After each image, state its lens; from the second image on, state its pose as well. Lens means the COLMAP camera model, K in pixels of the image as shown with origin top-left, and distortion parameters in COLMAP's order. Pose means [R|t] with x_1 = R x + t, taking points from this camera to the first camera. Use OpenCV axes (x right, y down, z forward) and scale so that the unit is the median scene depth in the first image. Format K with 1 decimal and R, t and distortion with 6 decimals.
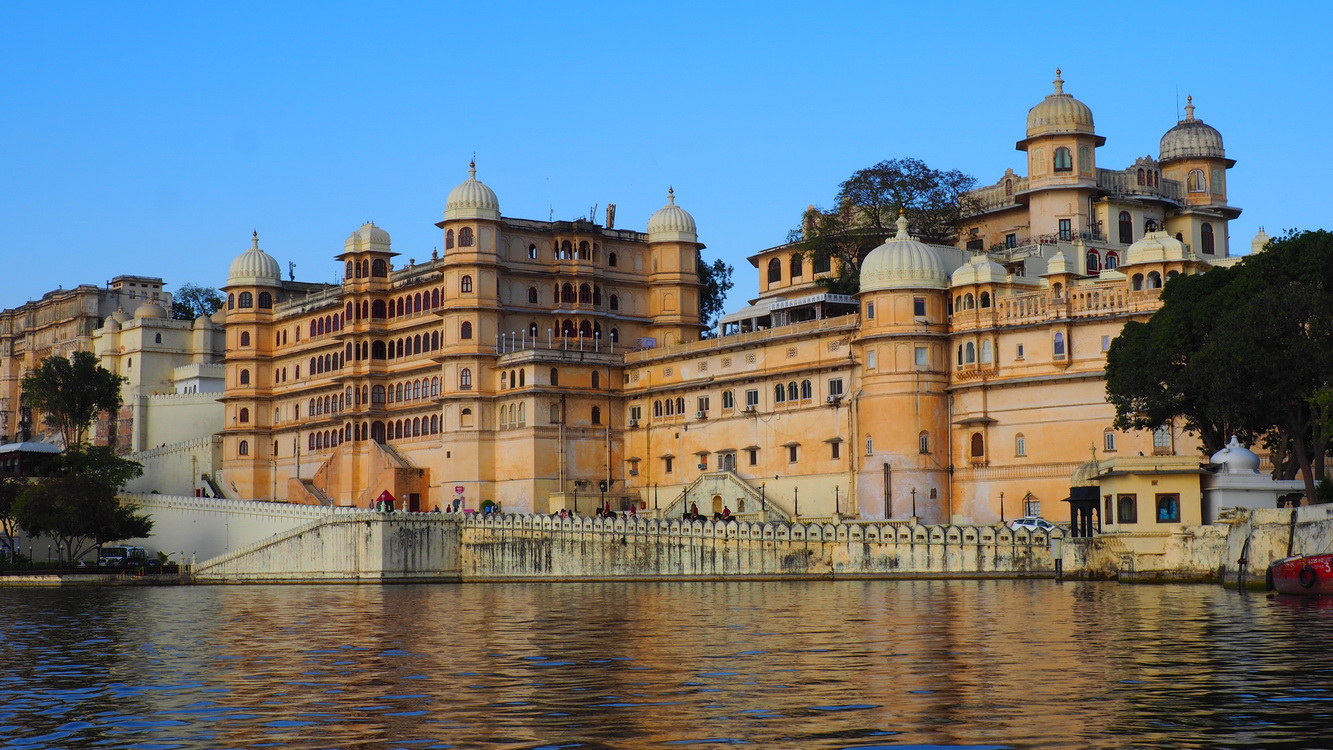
lens RADIAL K [[1973.0, 0, 666.5], [0, 1973.0, 375.0], [0, 0, 1]] dist [-0.030406, -0.028401]
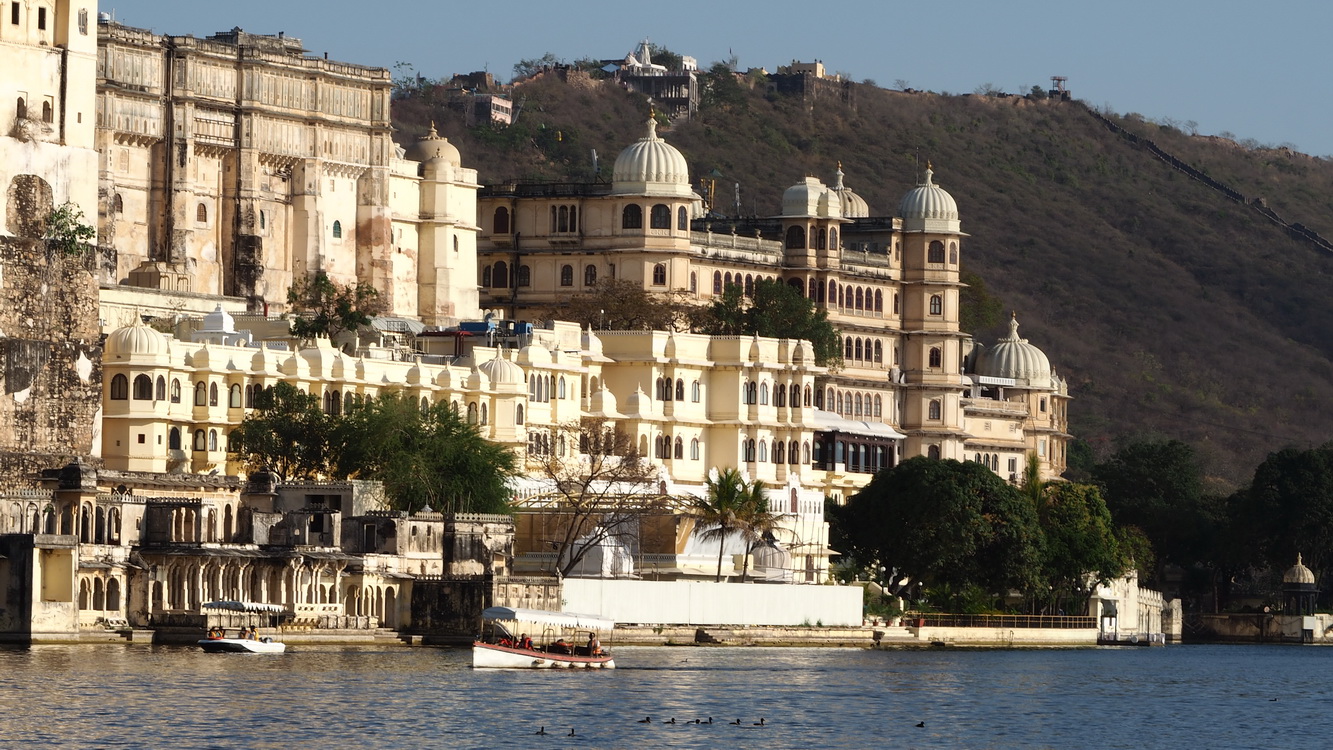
lens RADIAL K [[6433.3, 0, 666.5], [0, 6433.3, 375.0], [0, 0, 1]] dist [0.029817, 1.211167]
pose [[-0.434388, 0.037372, 0.899950, -2.987417], [-0.102611, 0.990581, -0.090664, 0.293606], [-0.894862, -0.131729, -0.426461, 2.632865]]
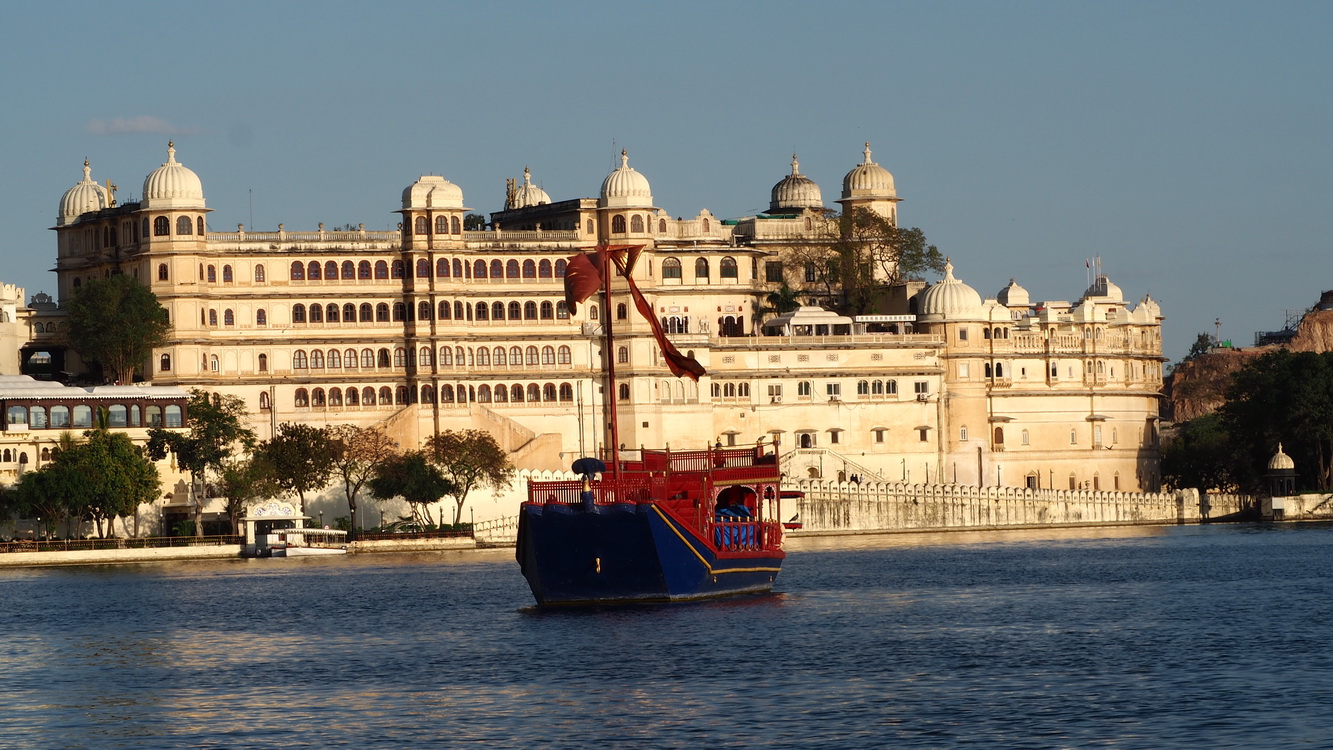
lens RADIAL K [[4923.8, 0, 666.5], [0, 4923.8, 375.0], [0, 0, 1]] dist [-0.095200, -1.596227]
pose [[0.164021, 0.036107, 0.985796, -3.085626], [-0.068936, 0.997306, -0.025059, 0.089124], [-0.984045, -0.063846, 0.166068, 0.599186]]
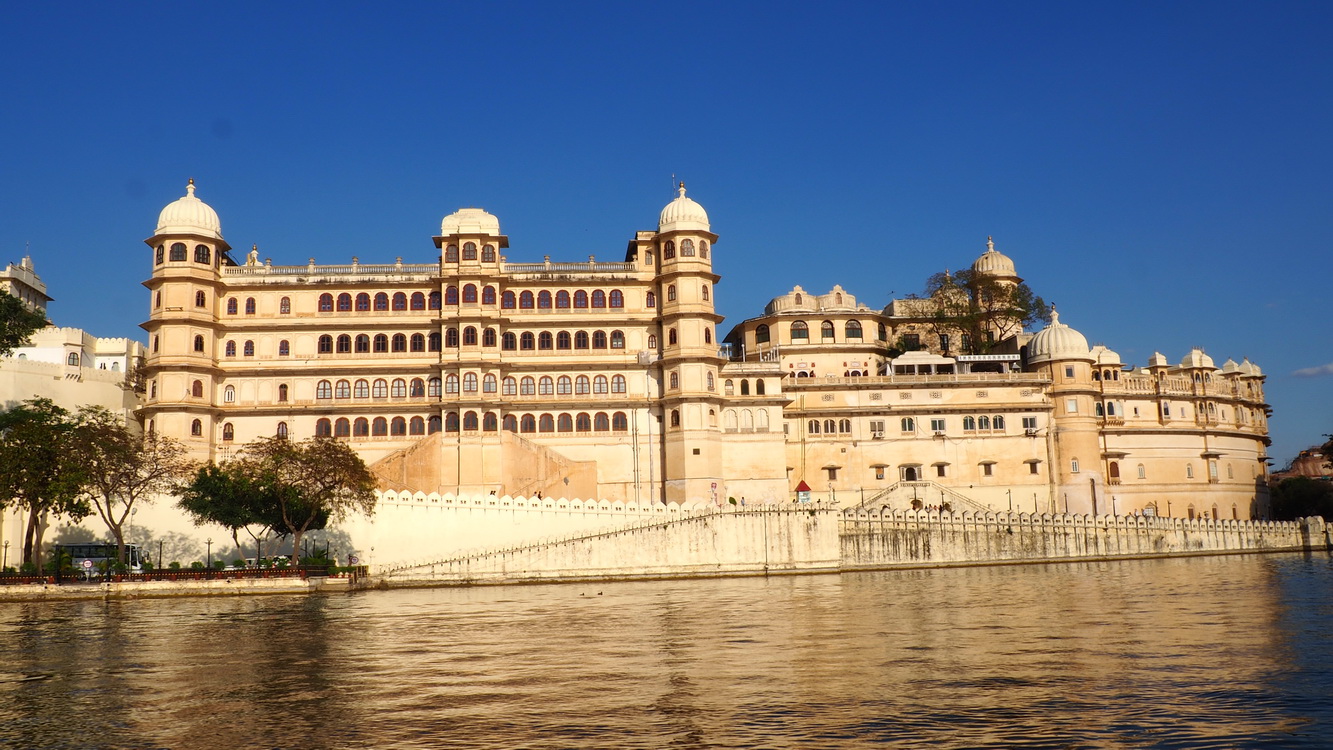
lens RADIAL K [[1108.0, 0, 666.5], [0, 1108.0, 375.0], [0, 0, 1]] dist [-0.085250, 0.073492]
pose [[0.509315, 0.138630, 0.849341, -0.684141], [-0.059636, 0.990253, -0.125868, 0.082674], [-0.858512, 0.013455, 0.512618, 0.793494]]
